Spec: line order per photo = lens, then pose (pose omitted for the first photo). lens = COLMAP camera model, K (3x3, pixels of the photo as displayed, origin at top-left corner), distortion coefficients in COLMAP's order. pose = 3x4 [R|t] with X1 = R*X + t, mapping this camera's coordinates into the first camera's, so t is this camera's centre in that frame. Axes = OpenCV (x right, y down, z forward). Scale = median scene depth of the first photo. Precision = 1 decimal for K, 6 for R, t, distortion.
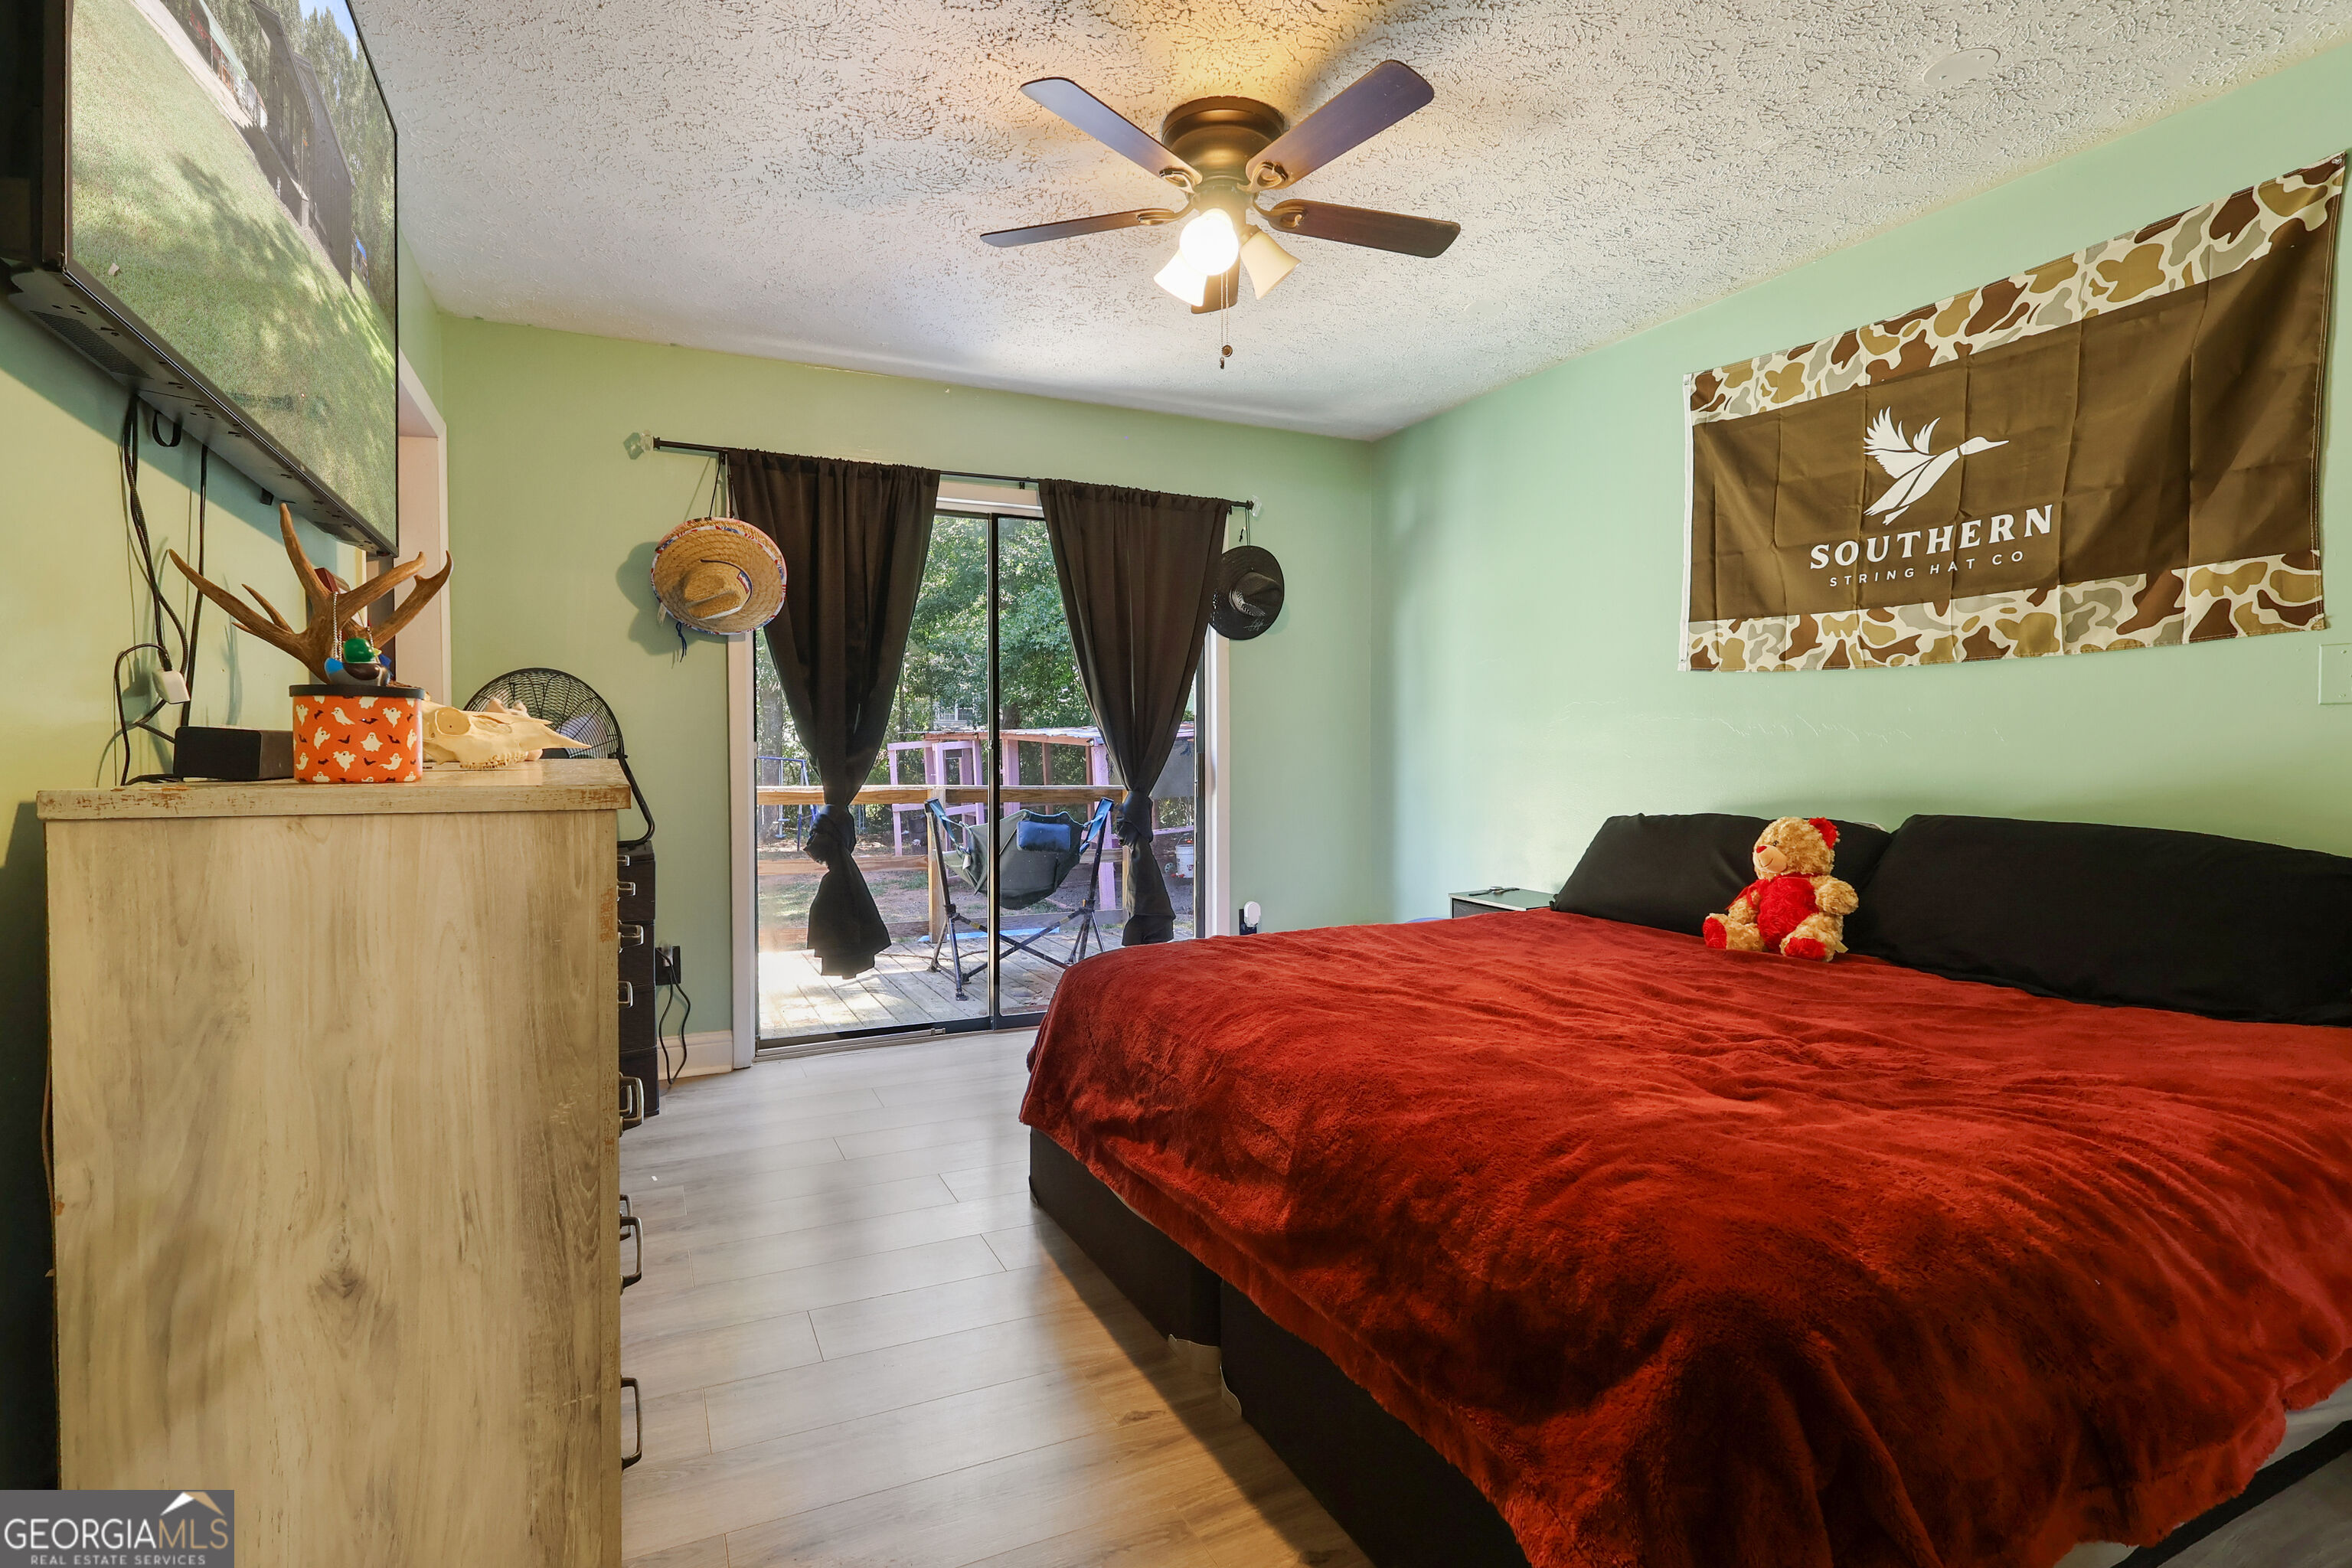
lens RADIAL K [[1132.7, 0, 1172.6], [0, 1132.7, 780.1], [0, 0, 1]] dist [-0.003283, 0.000215]
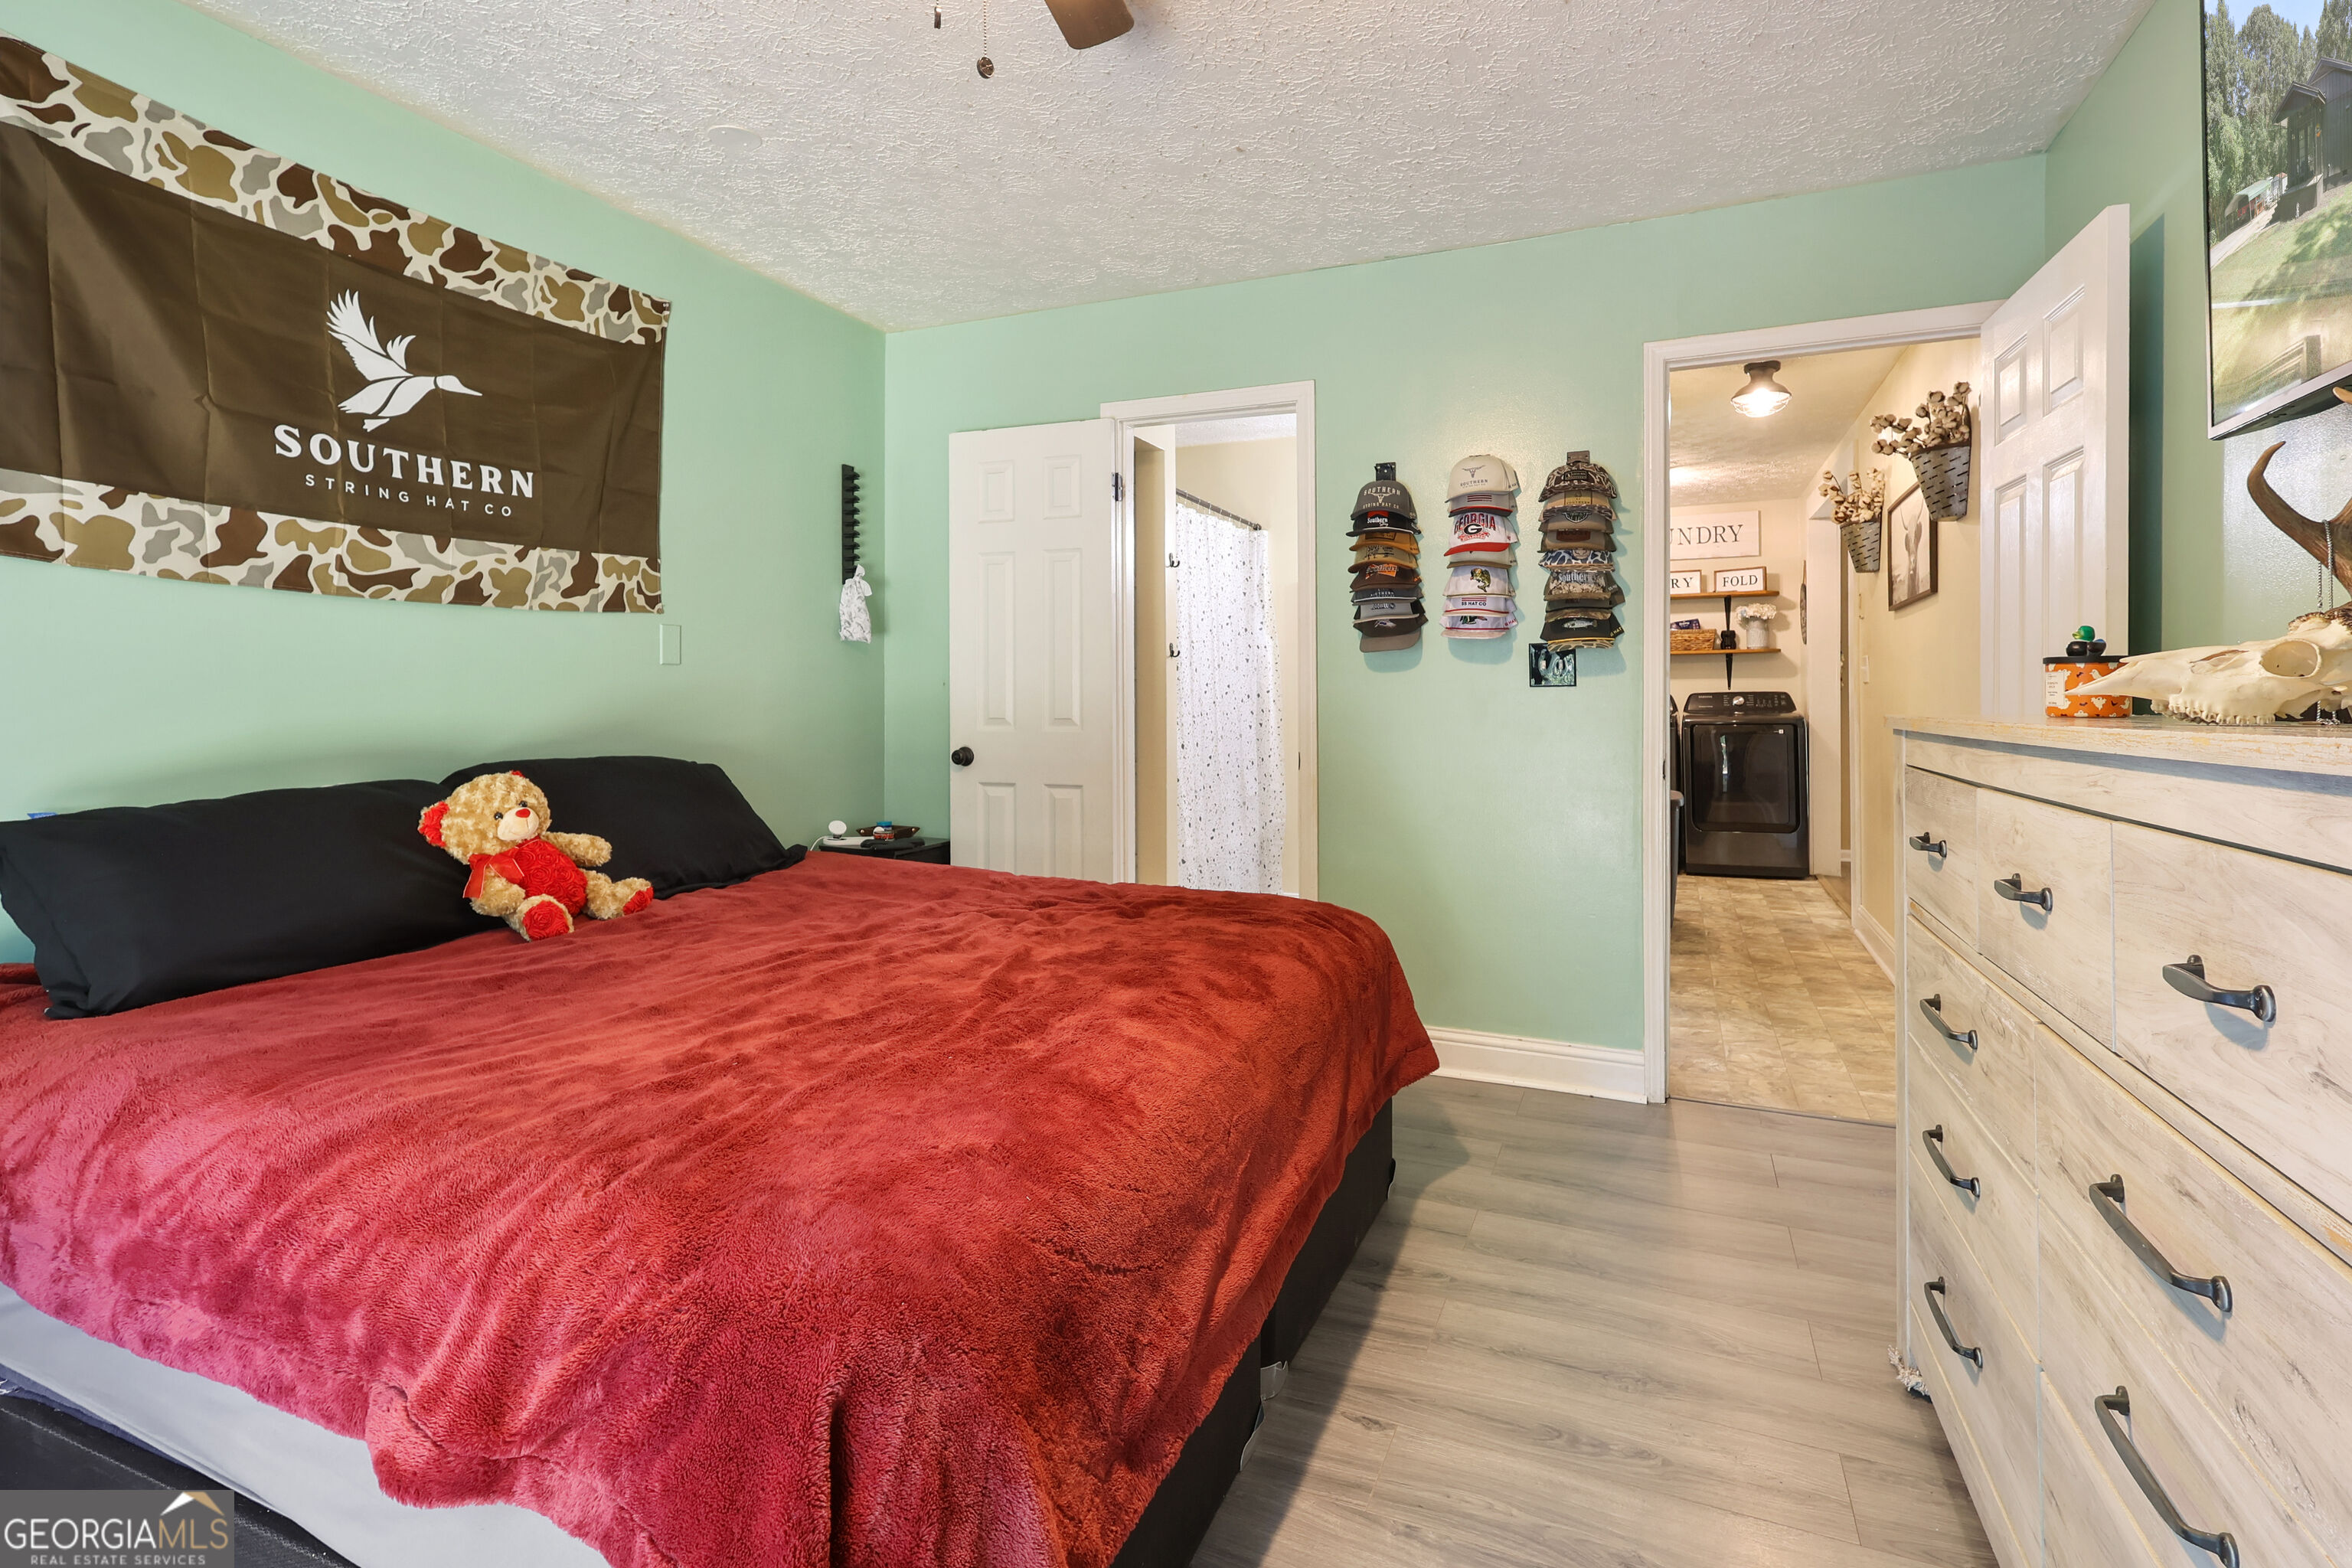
lens RADIAL K [[1132.7, 0, 1156.7], [0, 1132.7, 673.1], [0, 0, 1]] dist [-0.003283, 0.000215]
pose [[-0.647034, 0.011611, 0.762373, -0.410338], [0.017818, 0.999841, -0.000106, -0.033474], [-0.762253, 0.013515, -0.647138, 1.125129]]
